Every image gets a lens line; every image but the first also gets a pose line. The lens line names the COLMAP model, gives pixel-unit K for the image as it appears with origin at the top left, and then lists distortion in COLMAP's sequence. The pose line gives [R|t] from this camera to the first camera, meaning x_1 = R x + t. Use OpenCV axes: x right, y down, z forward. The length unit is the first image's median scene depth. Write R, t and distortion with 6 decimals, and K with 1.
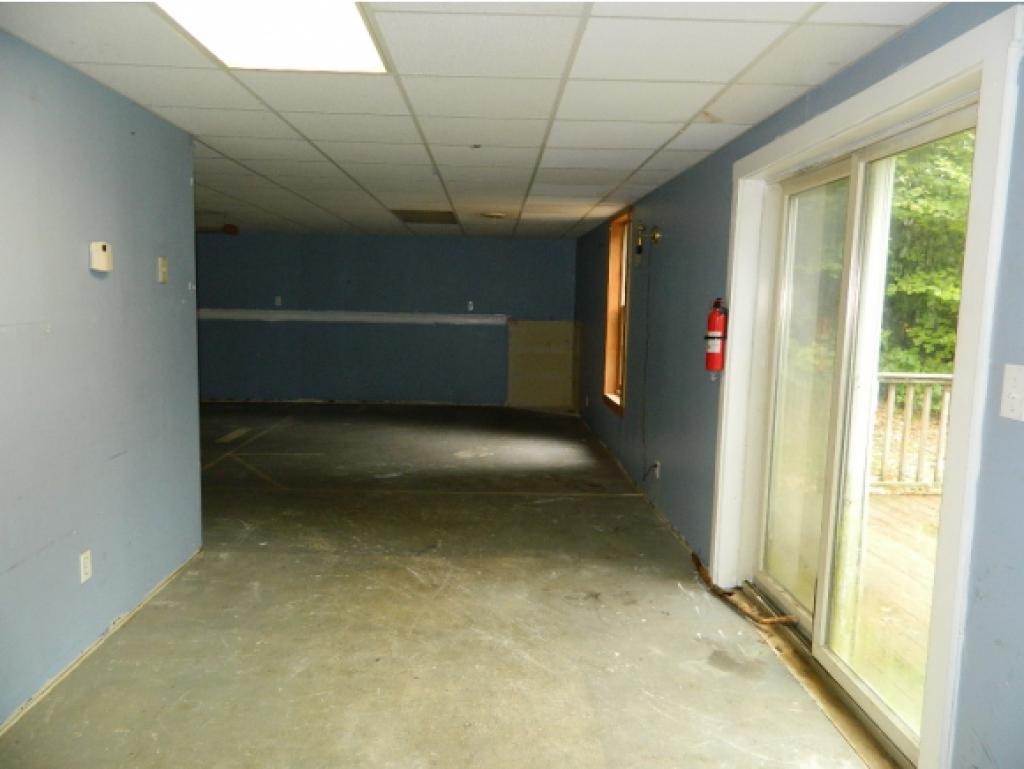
lens RADIAL K [[772.2, 0, 507.6], [0, 772.2, 385.0], [0, 0, 1]] dist [0.012948, -0.007533]
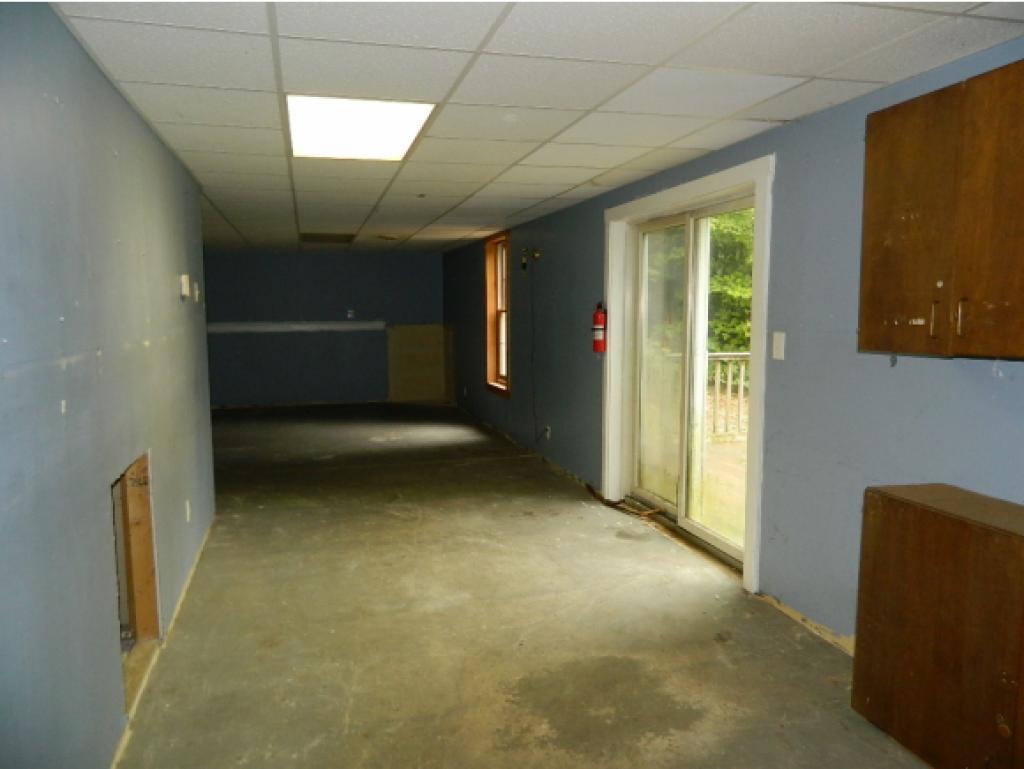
lens RADIAL K [[772.2, 0, 513.7], [0, 772.2, 386.7], [0, 0, 1]] dist [0.012948, -0.007533]
pose [[0.971369, -0.053779, 0.231409, -0.213548], [0.054739, 0.998498, 0.002275, 0.031874], [-0.231184, 0.010457, 0.972854, -0.350572]]
